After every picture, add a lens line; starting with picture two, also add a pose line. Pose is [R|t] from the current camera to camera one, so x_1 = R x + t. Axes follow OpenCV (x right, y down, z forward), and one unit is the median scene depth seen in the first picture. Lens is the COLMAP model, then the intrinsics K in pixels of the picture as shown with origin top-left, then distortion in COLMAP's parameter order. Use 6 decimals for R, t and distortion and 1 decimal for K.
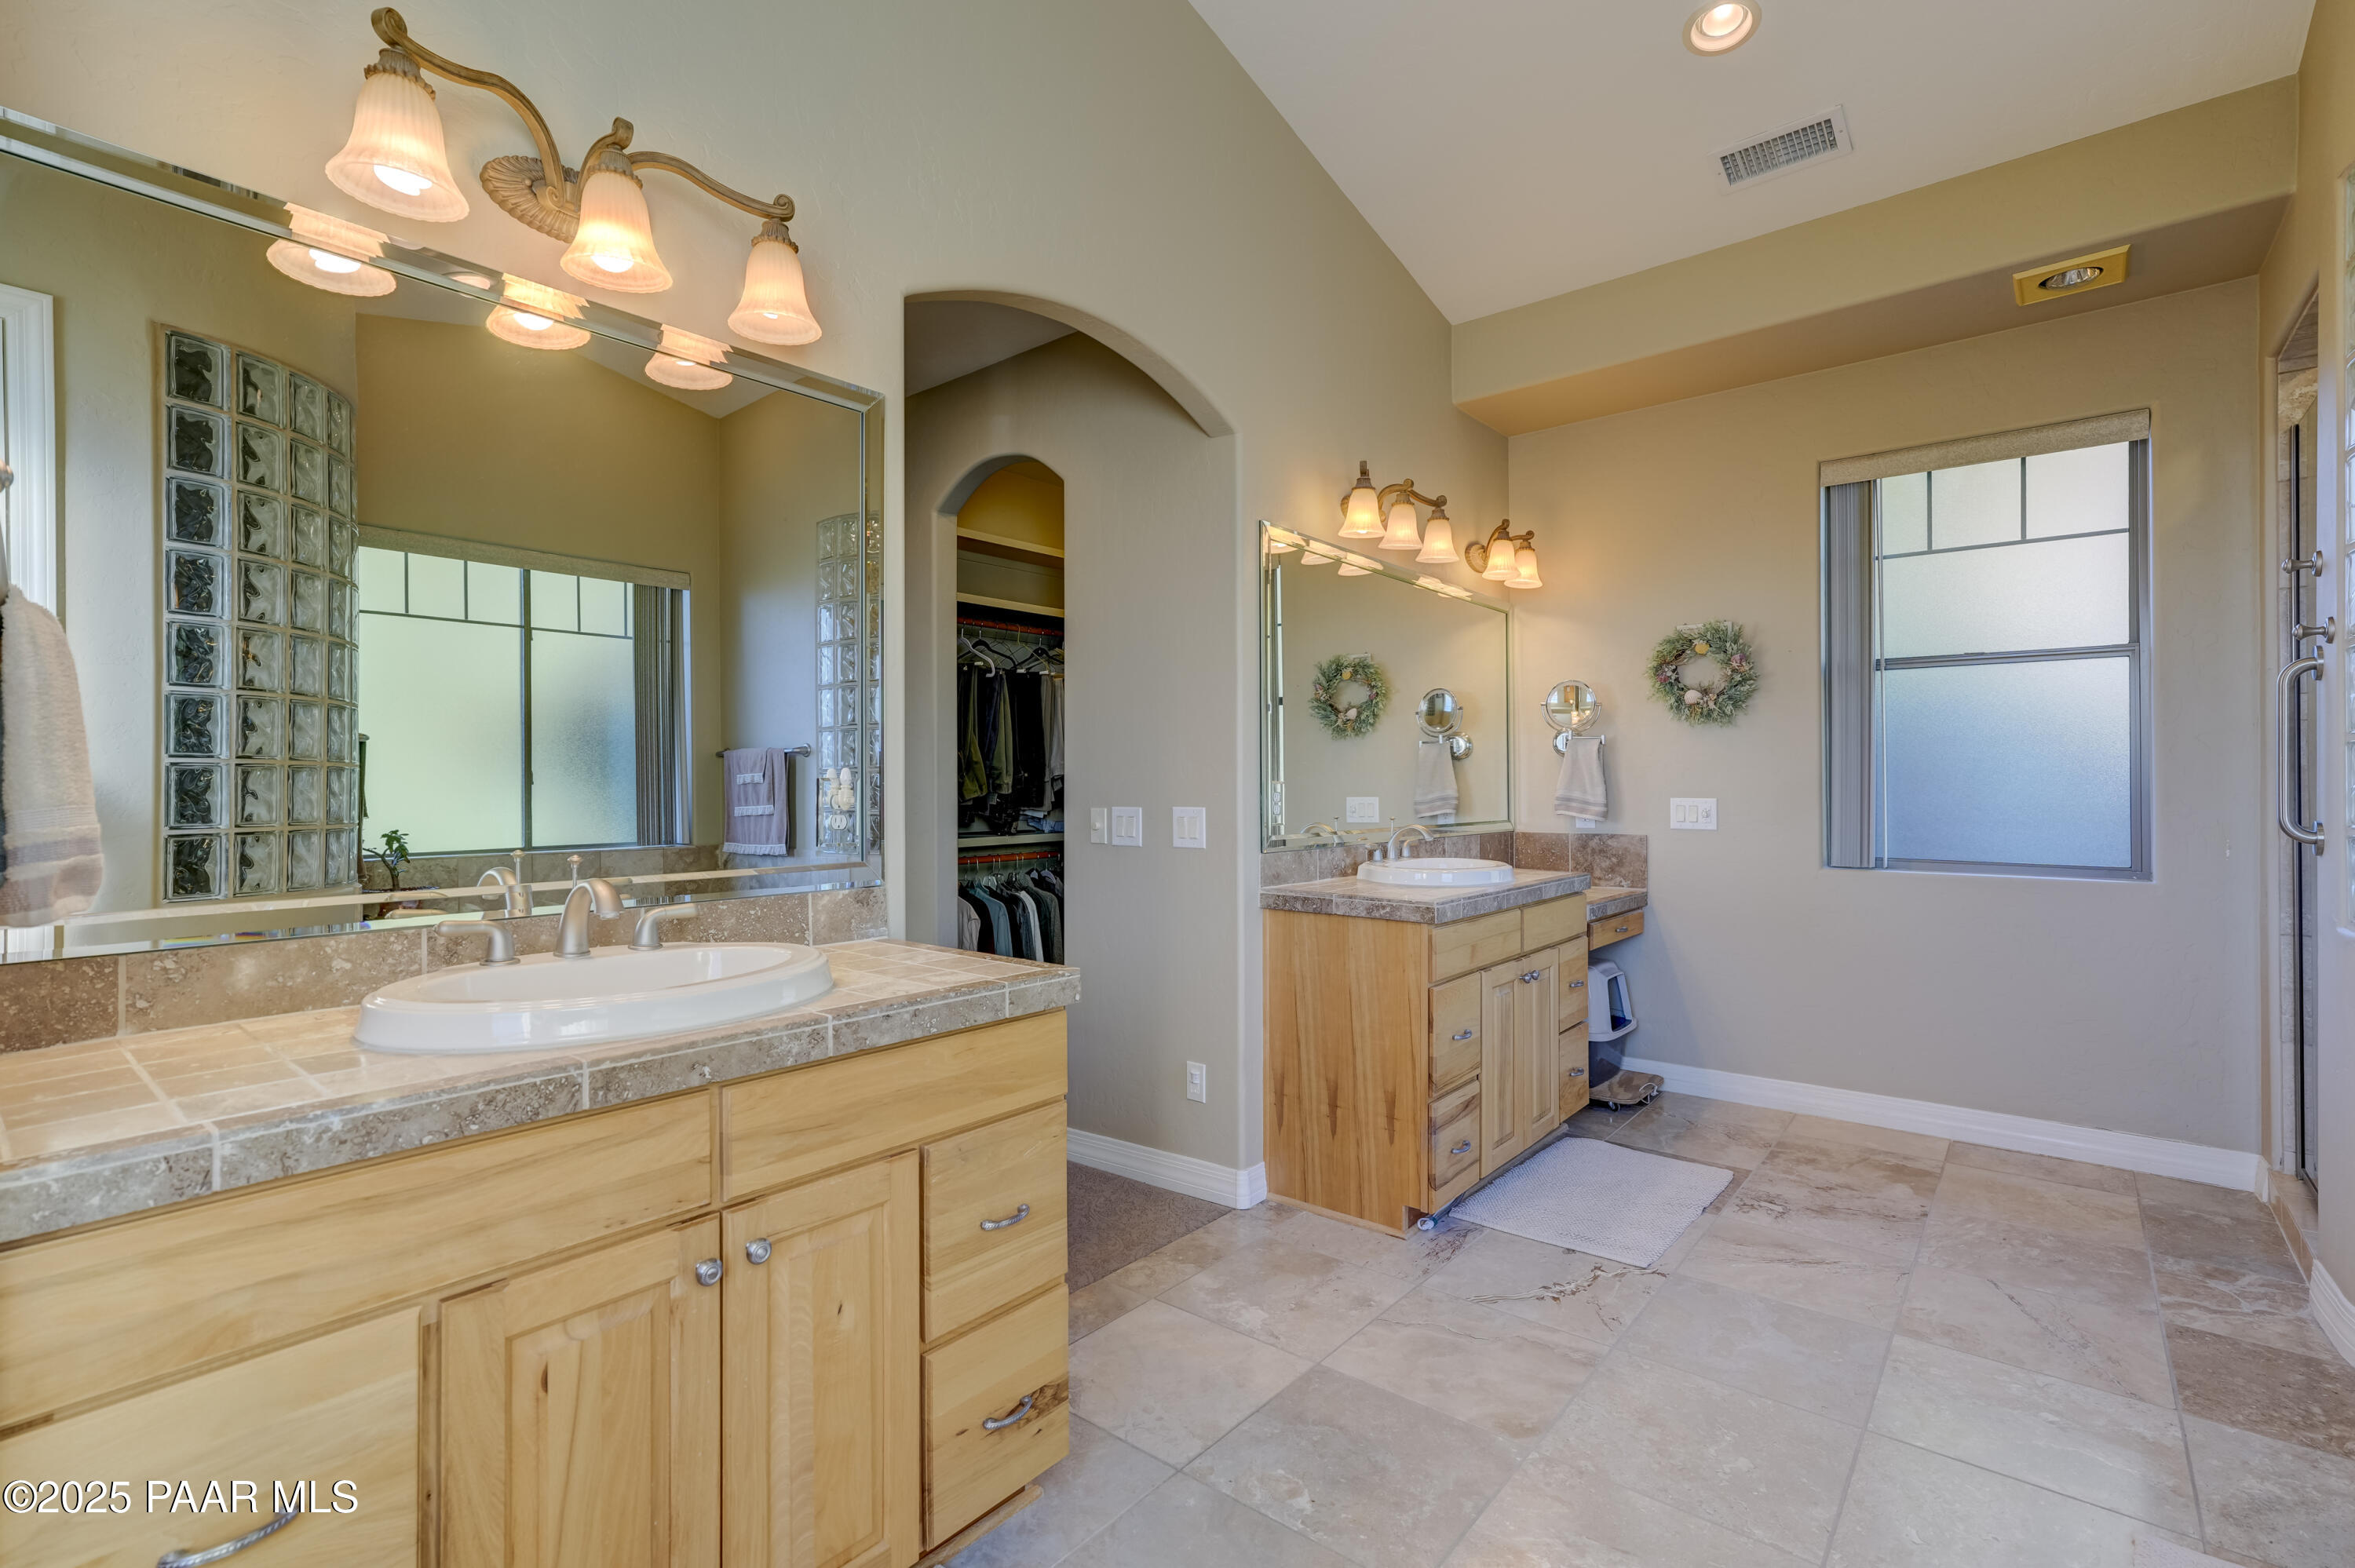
lens RADIAL K [[1064.9, 0, 1178.8], [0, 1064.9, 784.2], [0, 0, 1]] dist [-0.013253, 0.010618]
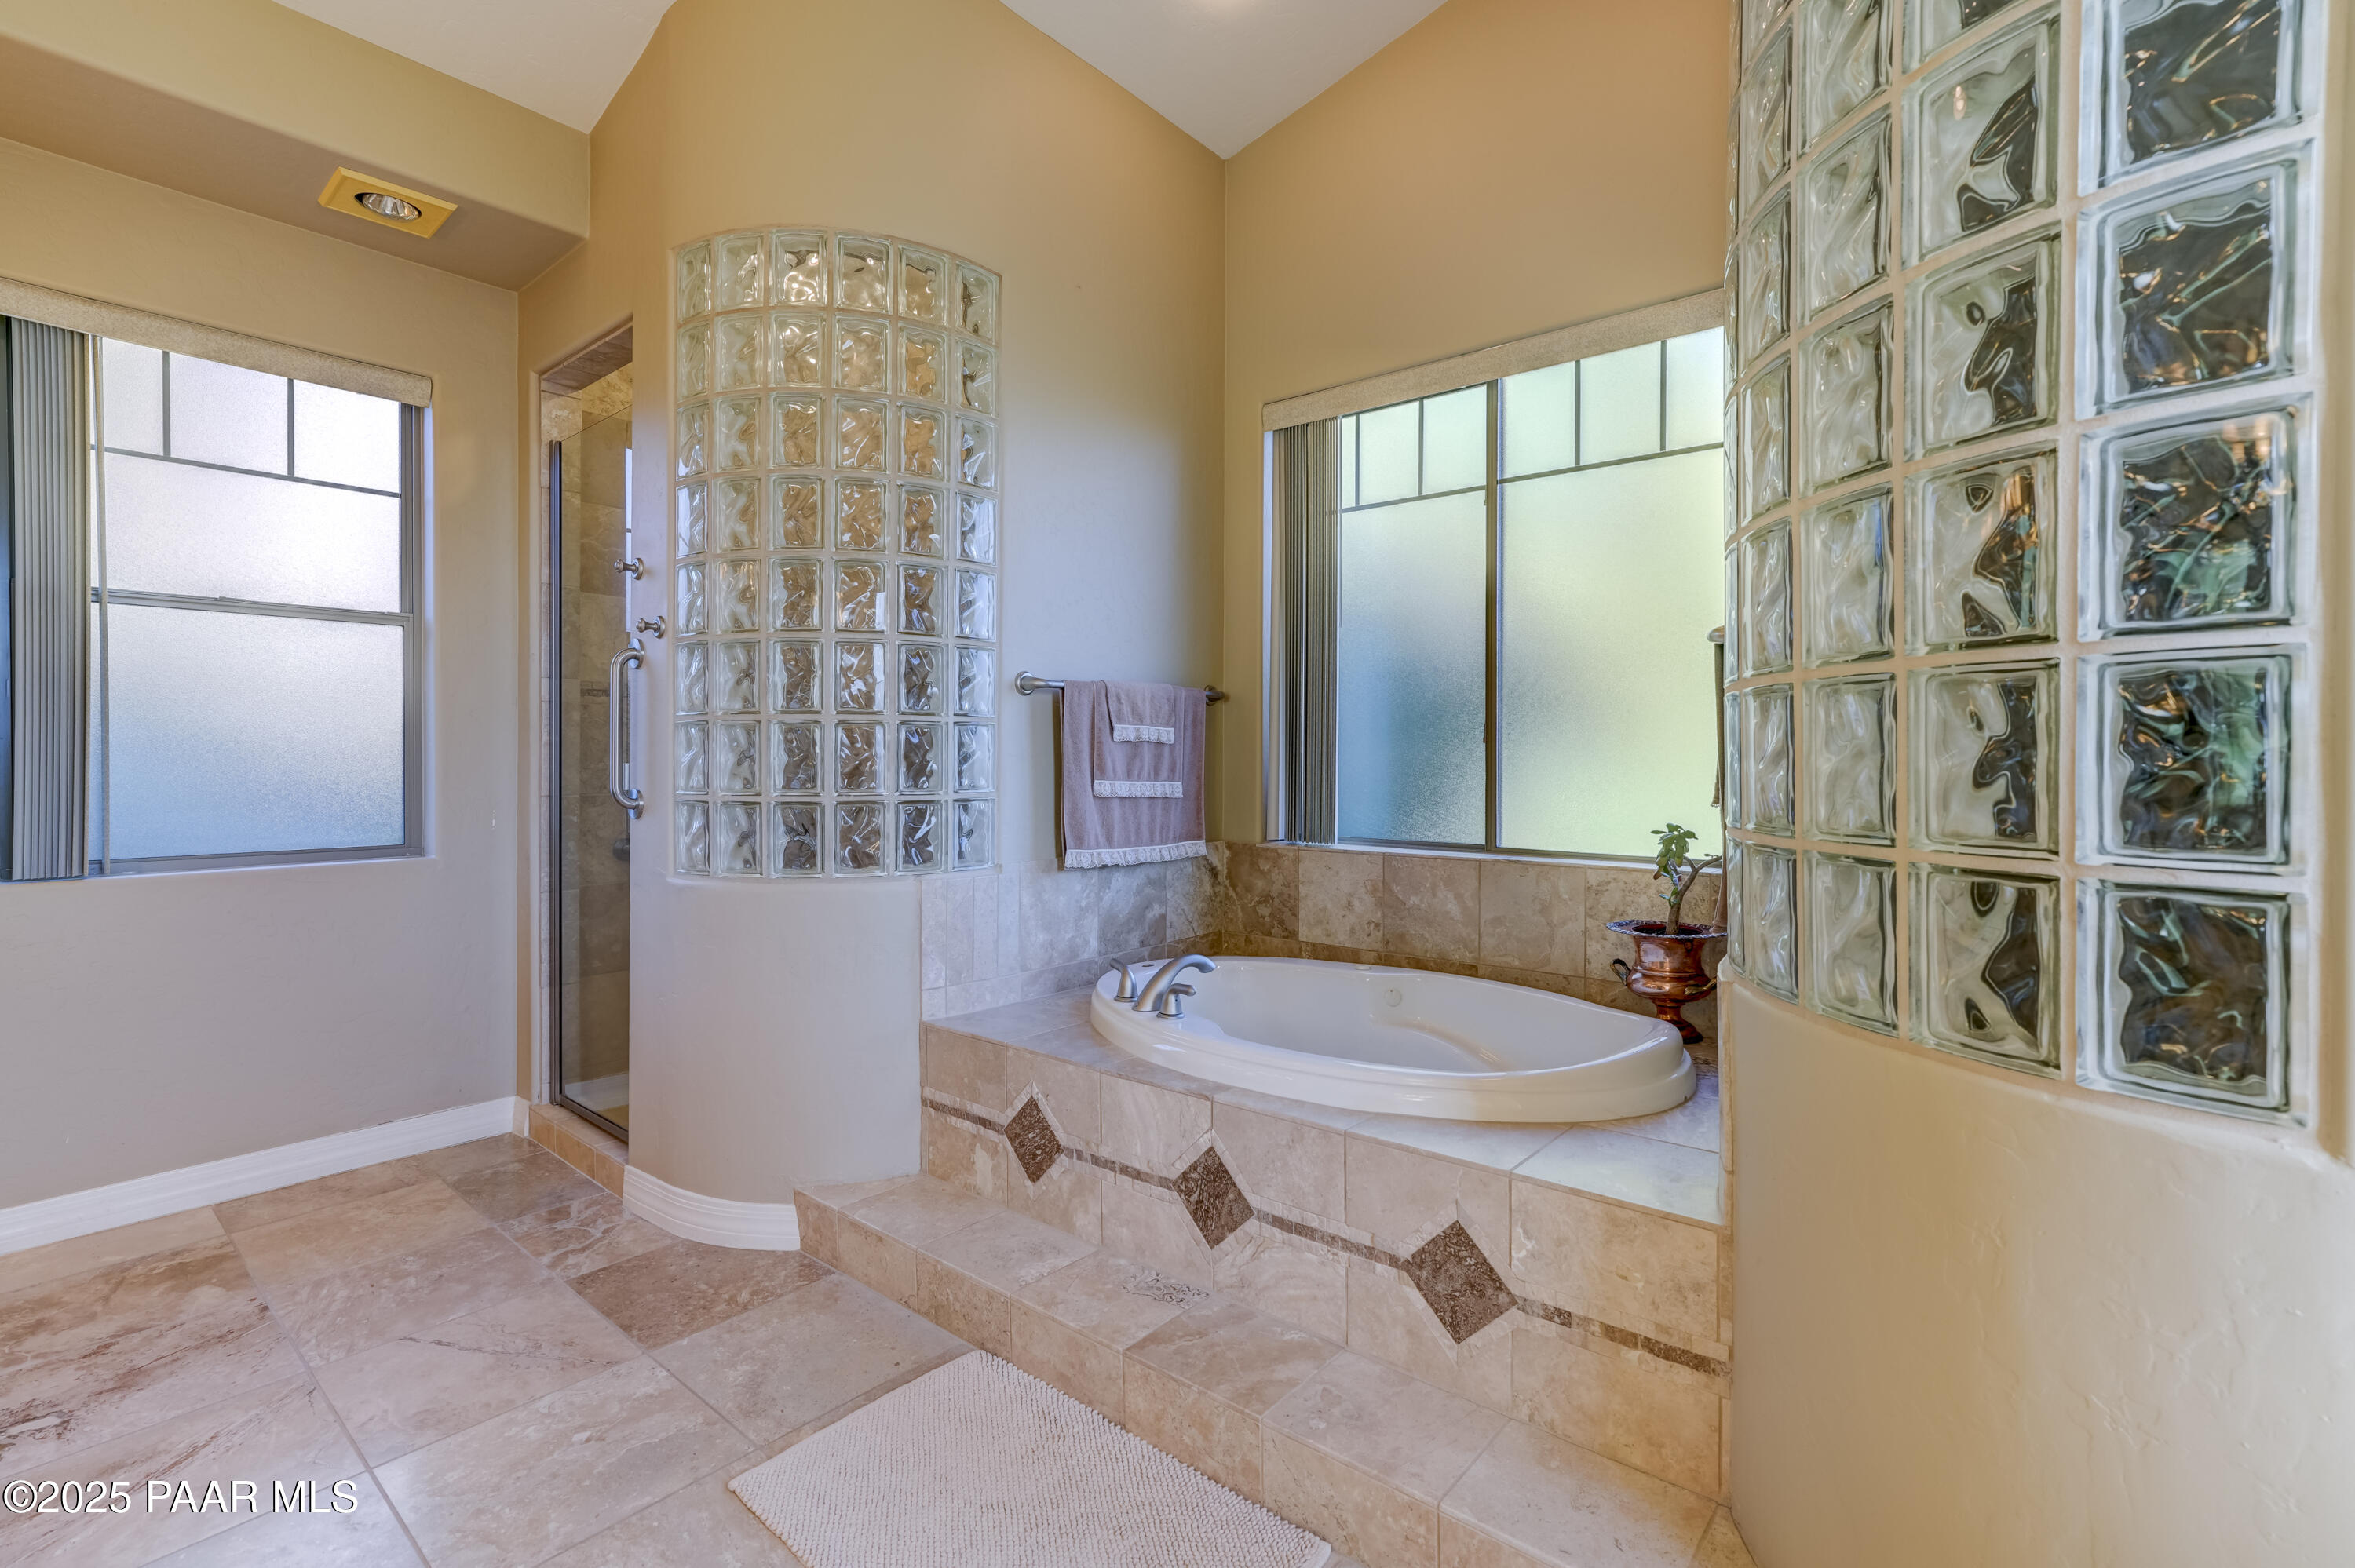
lens RADIAL K [[1064.9, 0, 1181.2], [0, 1064.9, 760.9], [0, 0, 1]] dist [-0.013253, 0.010618]
pose [[0.012357, -0.003524, 0.999917, -0.067815], [0.000349, 0.999994, 0.003520, -0.000665], [-0.999924, 0.000306, 0.012358, 0.298953]]
